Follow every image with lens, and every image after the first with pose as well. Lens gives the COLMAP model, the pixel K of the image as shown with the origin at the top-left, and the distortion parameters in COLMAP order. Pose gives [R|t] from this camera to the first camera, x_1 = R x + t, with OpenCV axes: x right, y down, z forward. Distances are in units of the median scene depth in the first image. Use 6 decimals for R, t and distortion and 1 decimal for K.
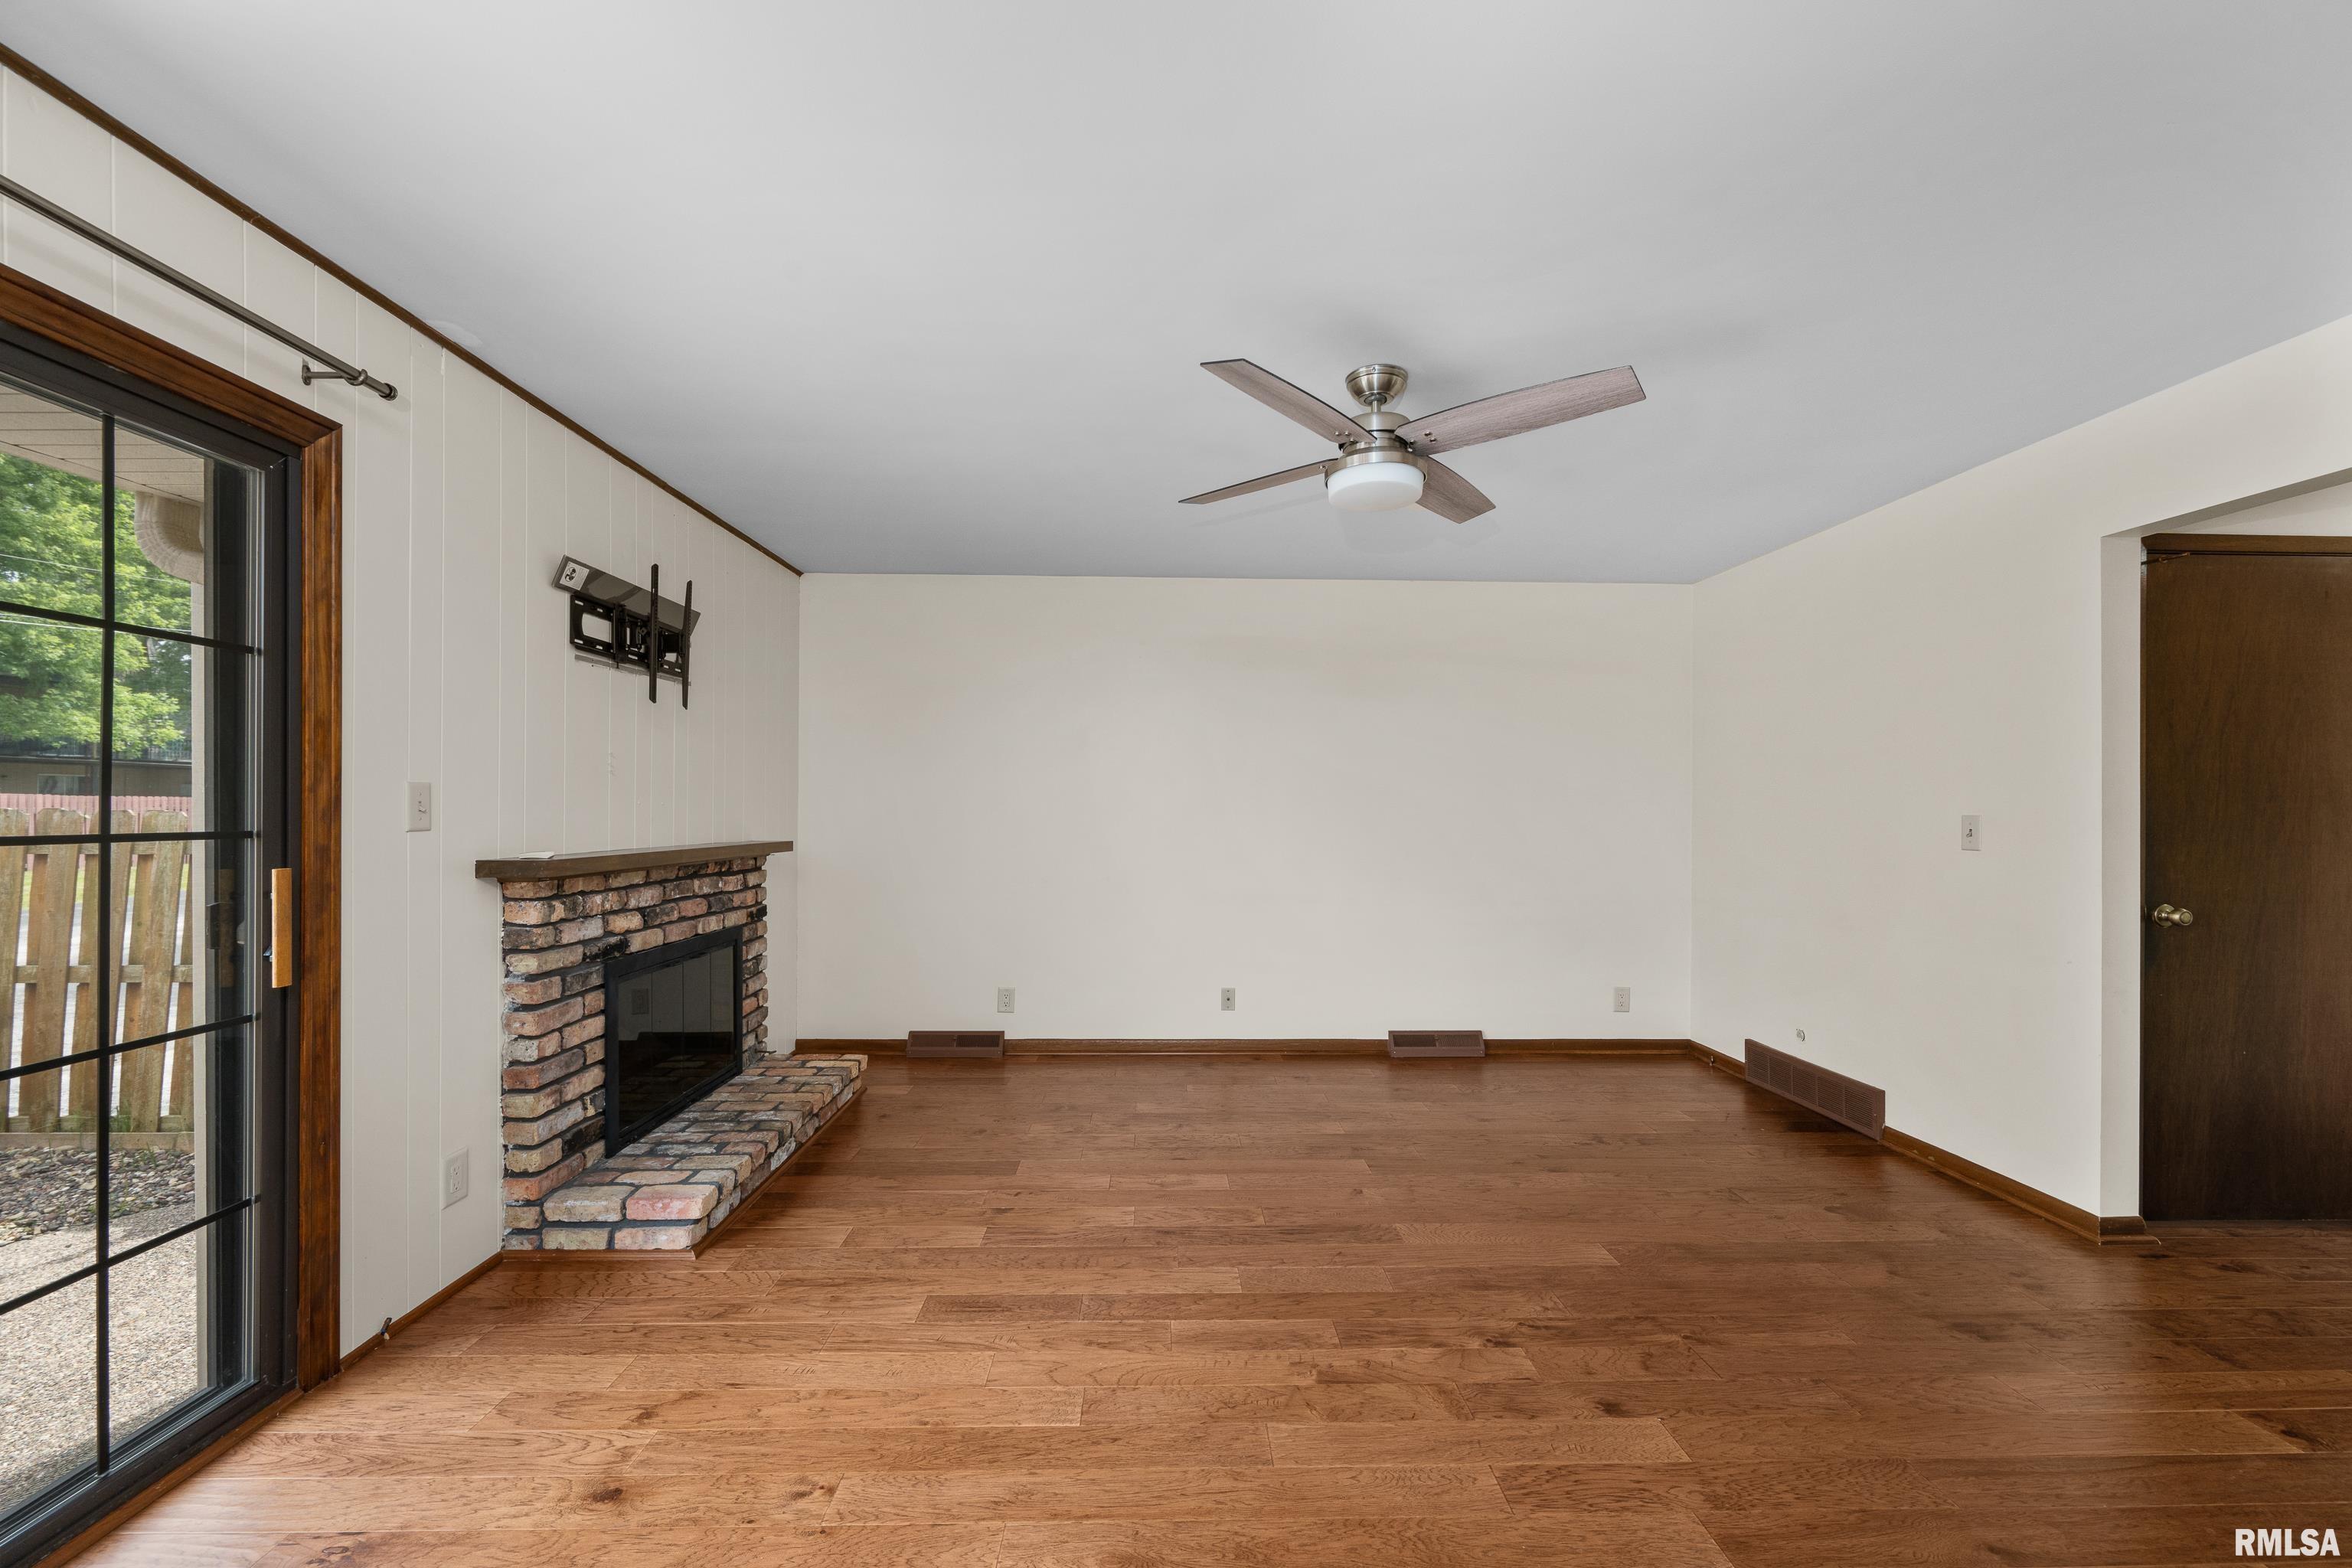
lens RADIAL K [[926.6, 0, 1179.7], [0, 926.6, 814.0], [0, 0, 1]] dist [-0.001341, -0.000560]
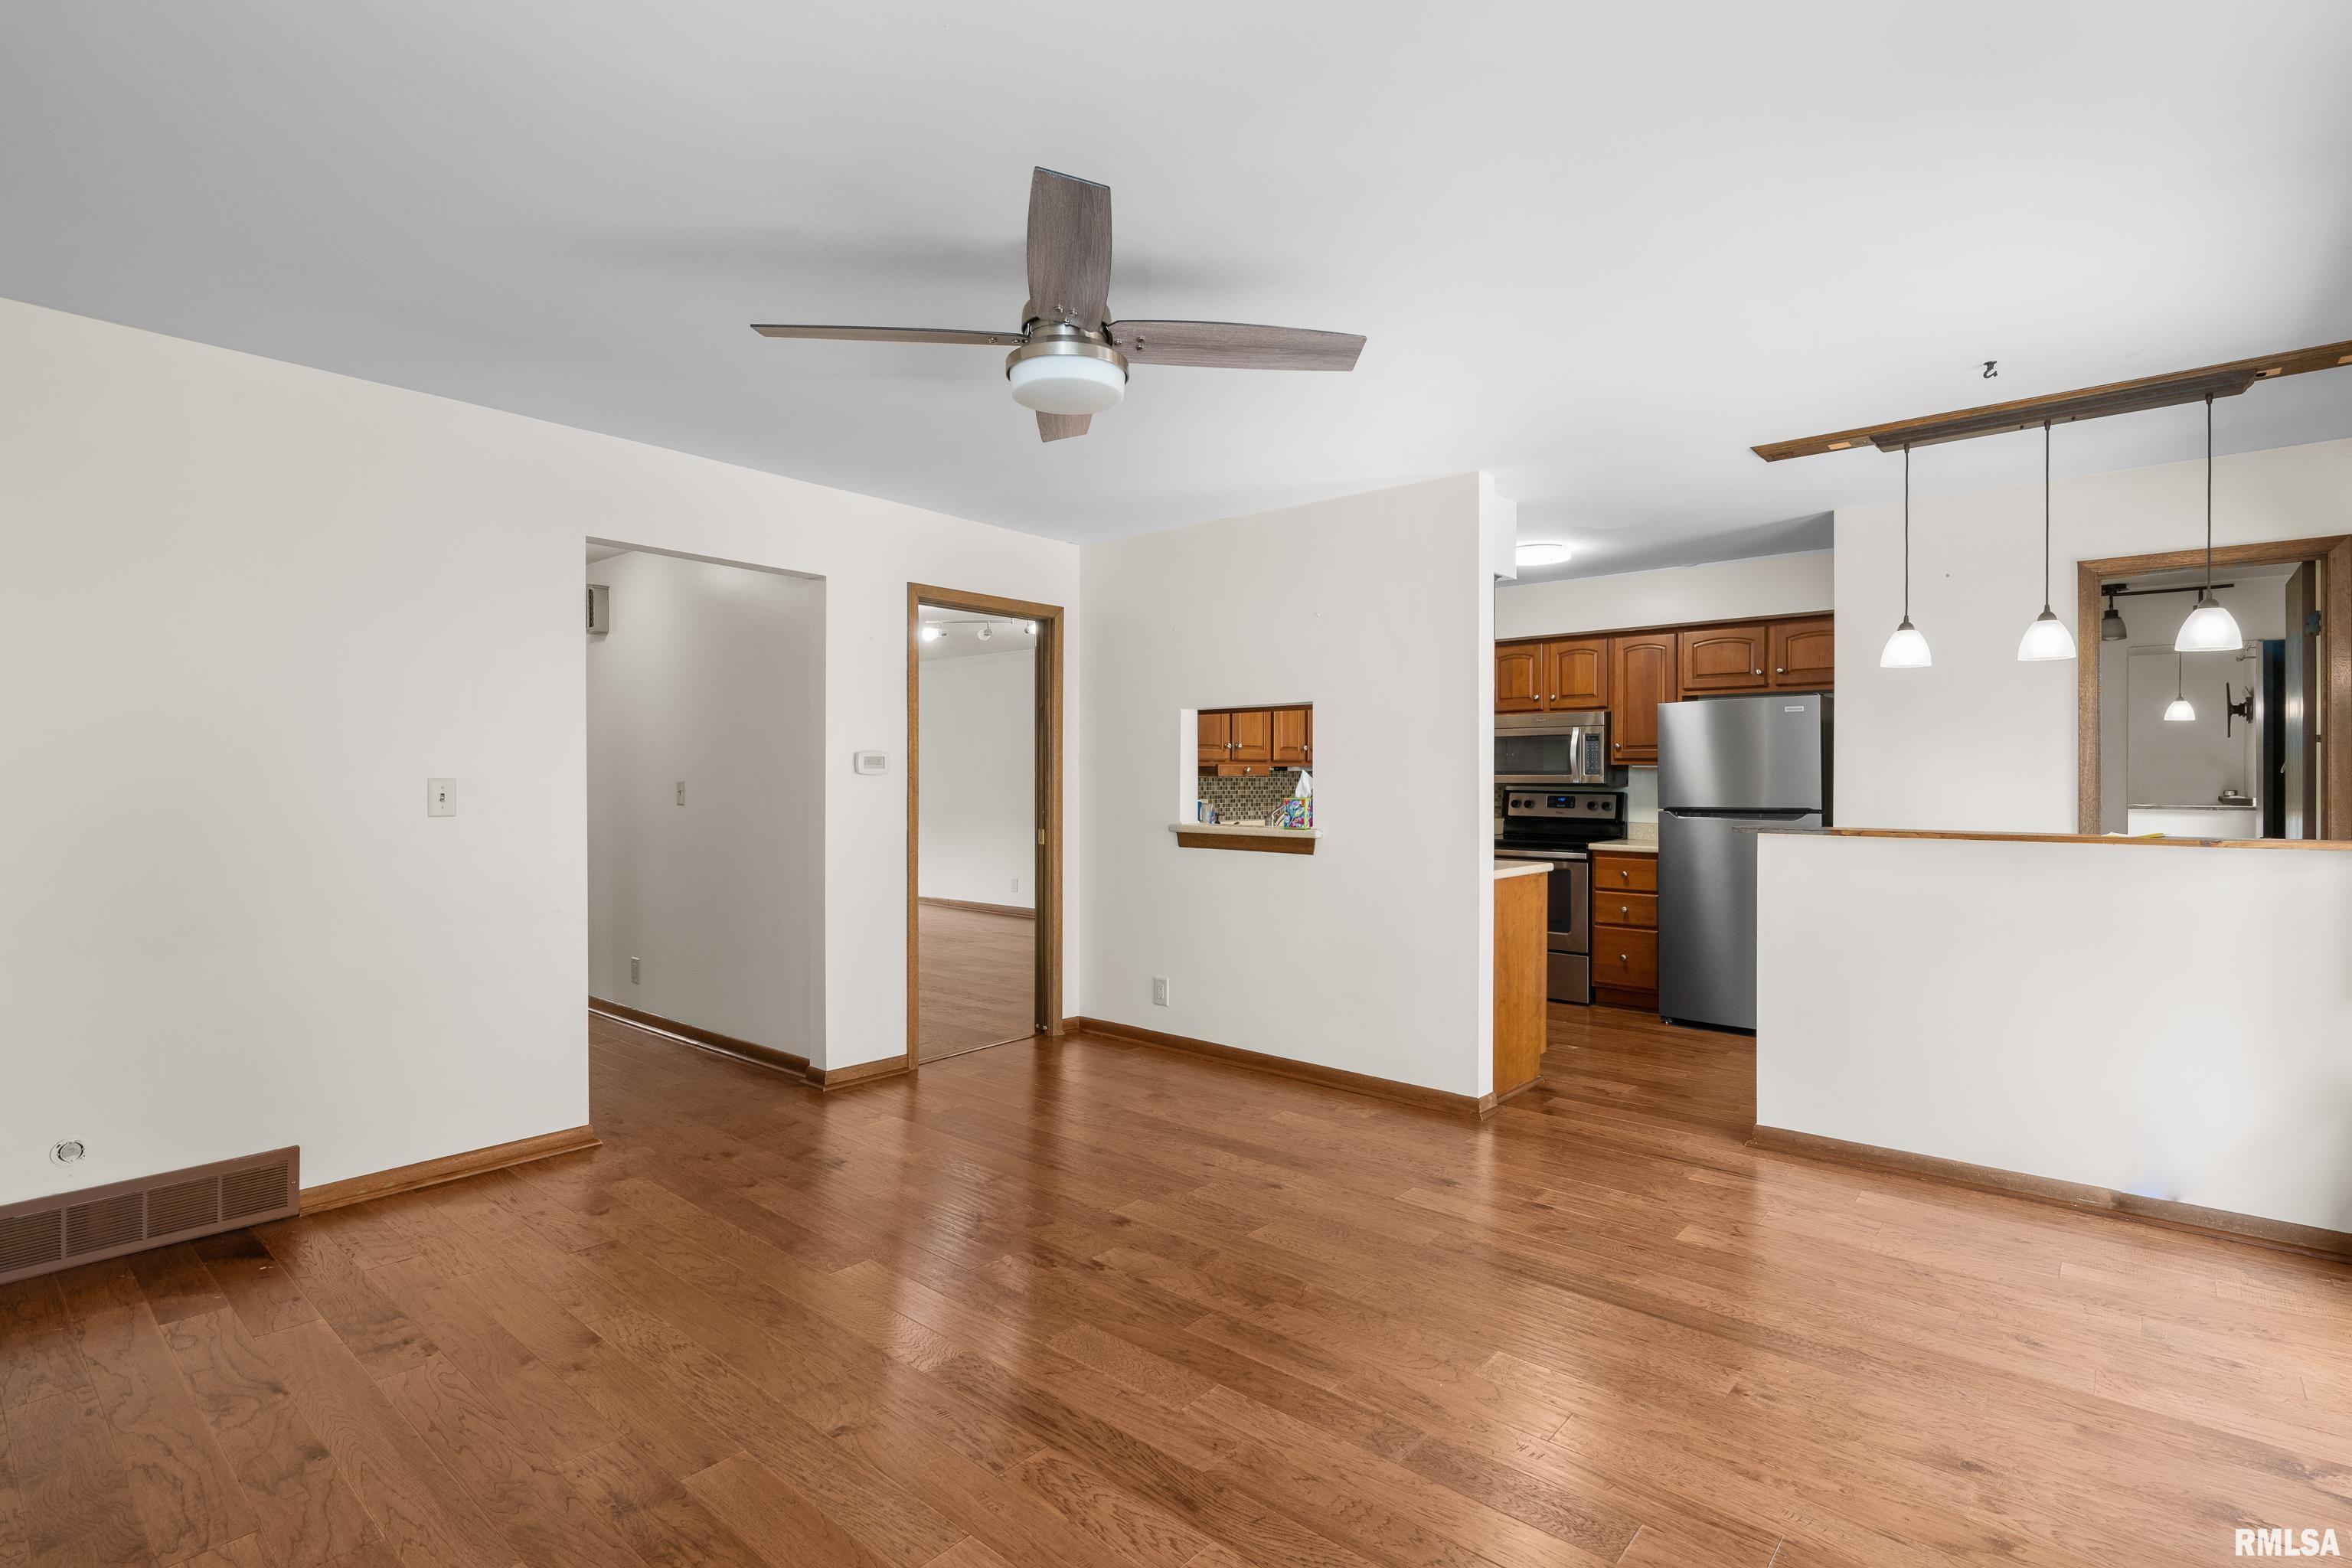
lens RADIAL K [[1125.7, 0, 1174.8], [0, 1125.7, 775.8], [0, 0, 1]] dist [0.012792, 0.000139]
pose [[-0.744040, -0.008846, 0.668077, -0.464393], [-0.006598, 0.999961, 0.005892, -0.012573], [-0.668103, -0.000024, -0.744069, 1.473586]]
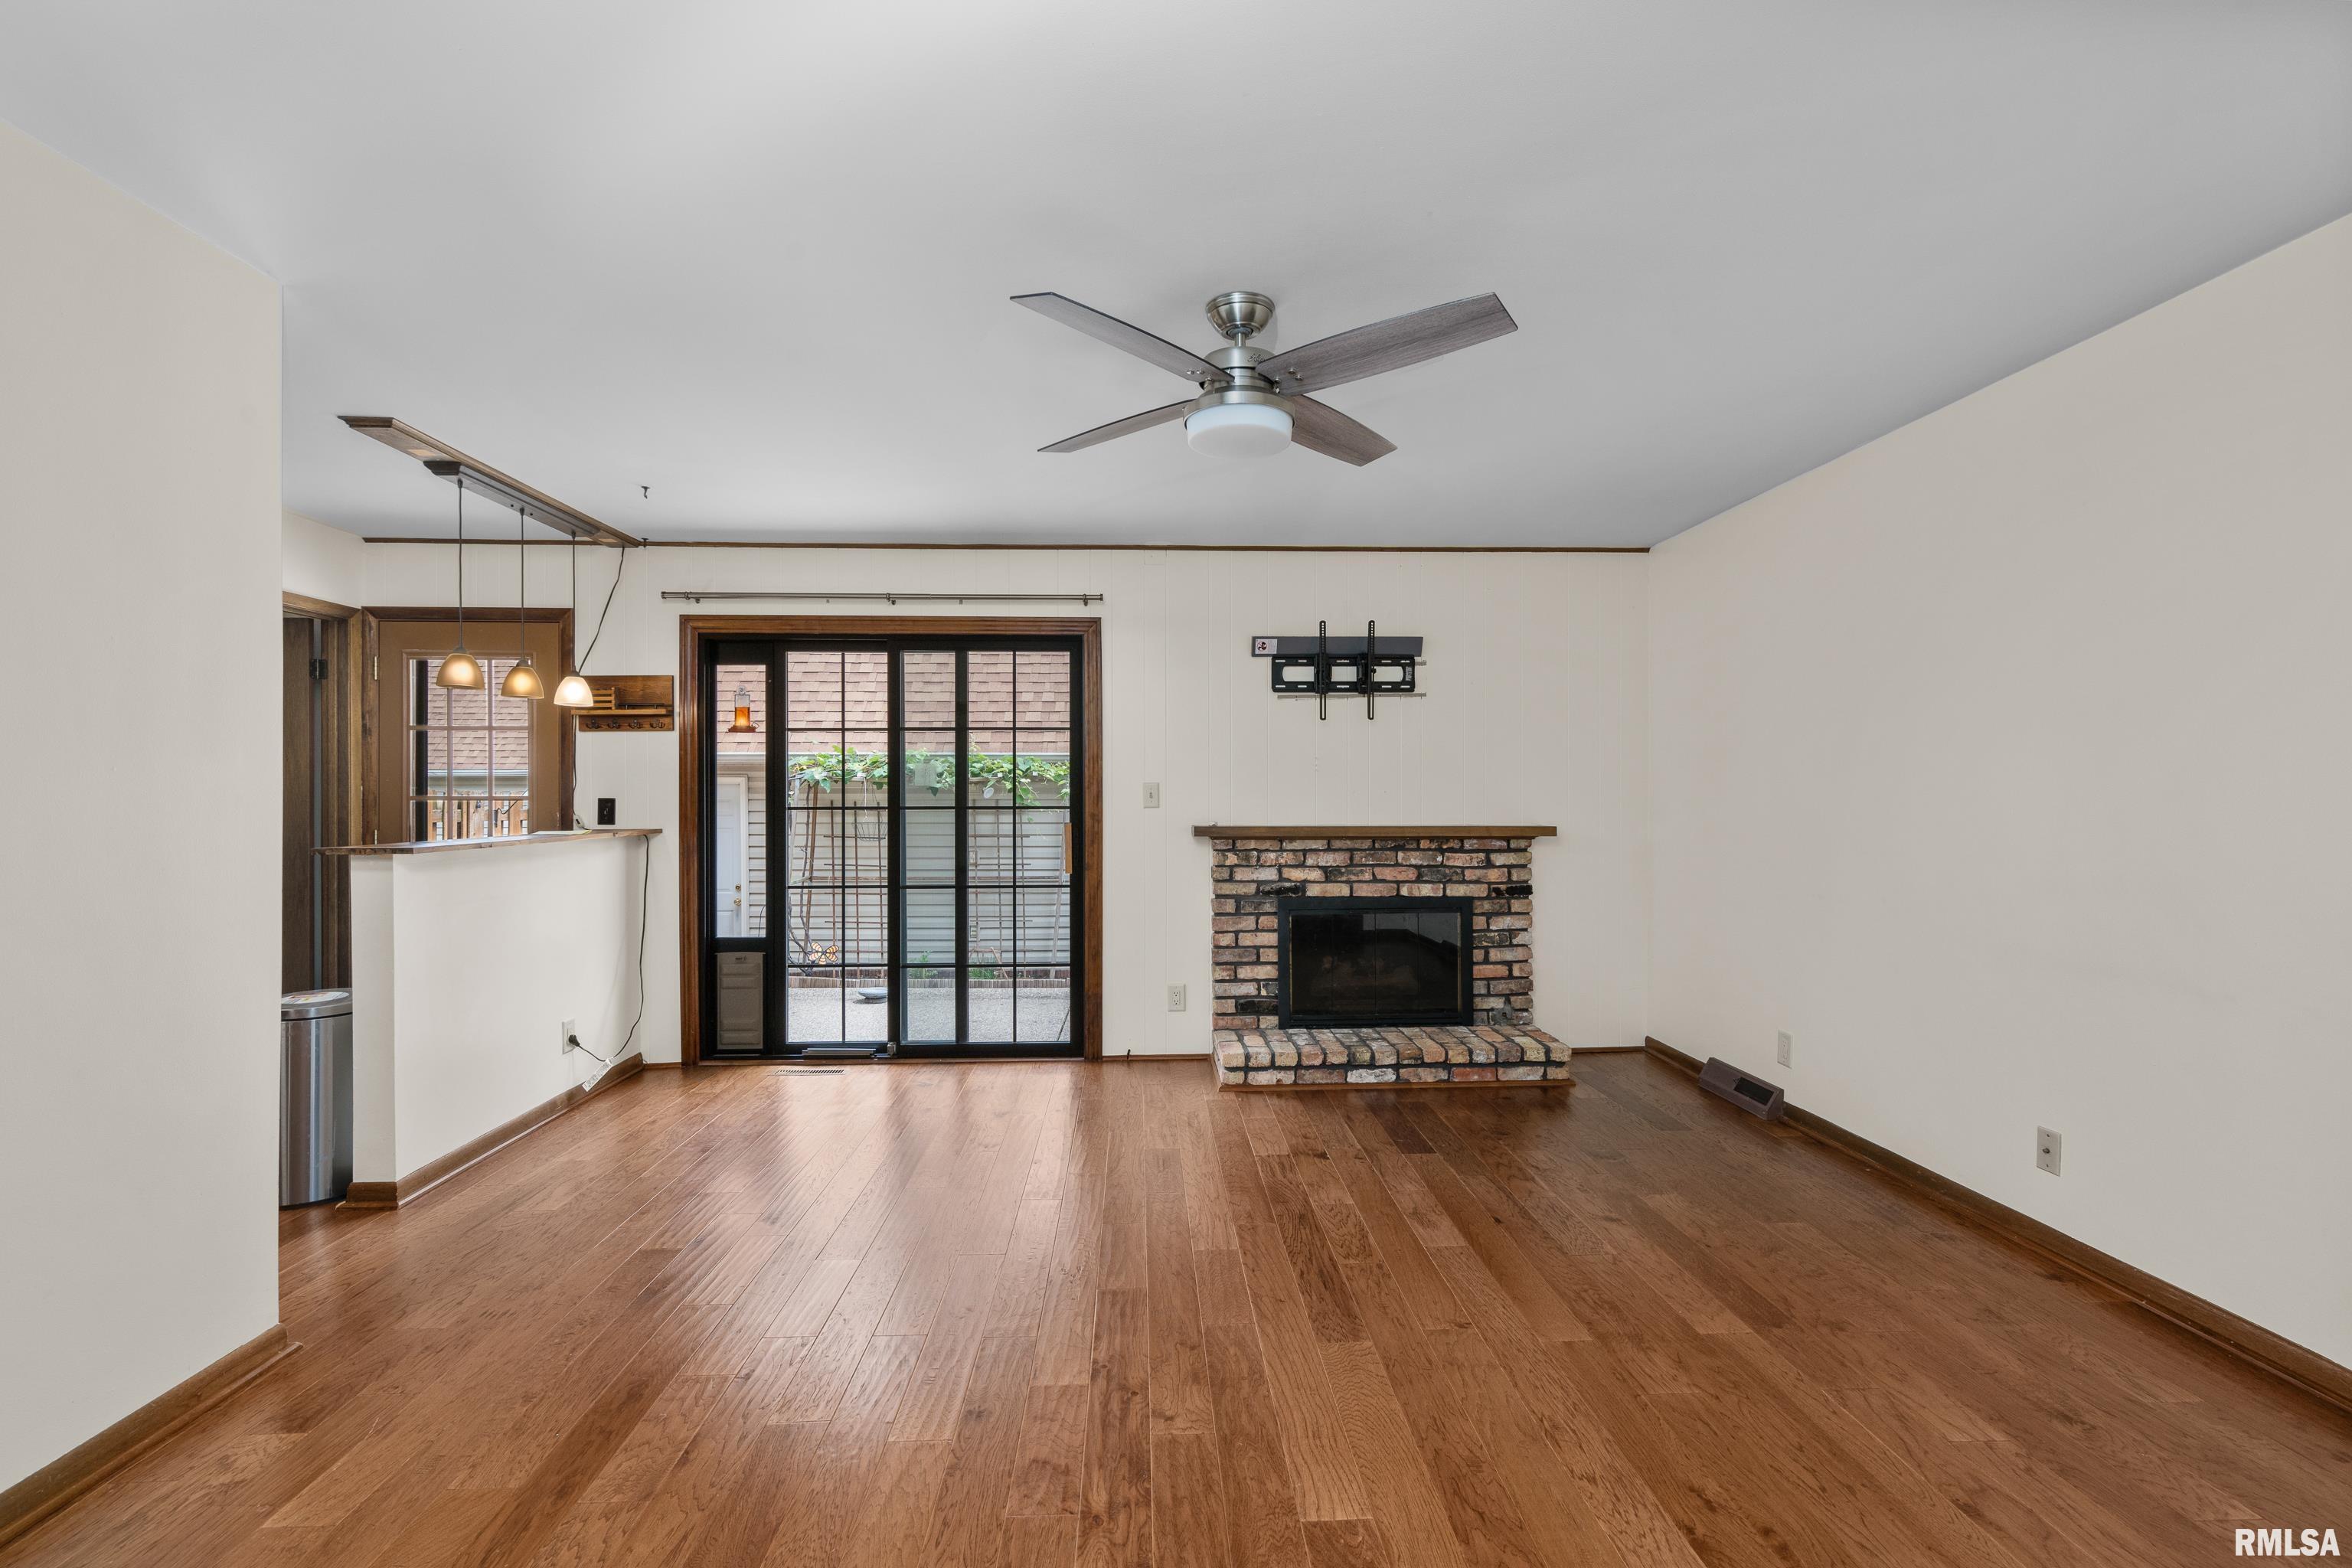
lens RADIAL K [[1026.1, 0, 1172.8], [0, 1026.1, 788.7], [0, 0, 1]] dist [0.005418, 0.000251]
pose [[0.016524, -0.009783, -0.999816, 1.050715], [-0.002128, 0.999950, -0.009819, -0.000824], [0.999861, 0.002290, 0.016502, 0.804921]]
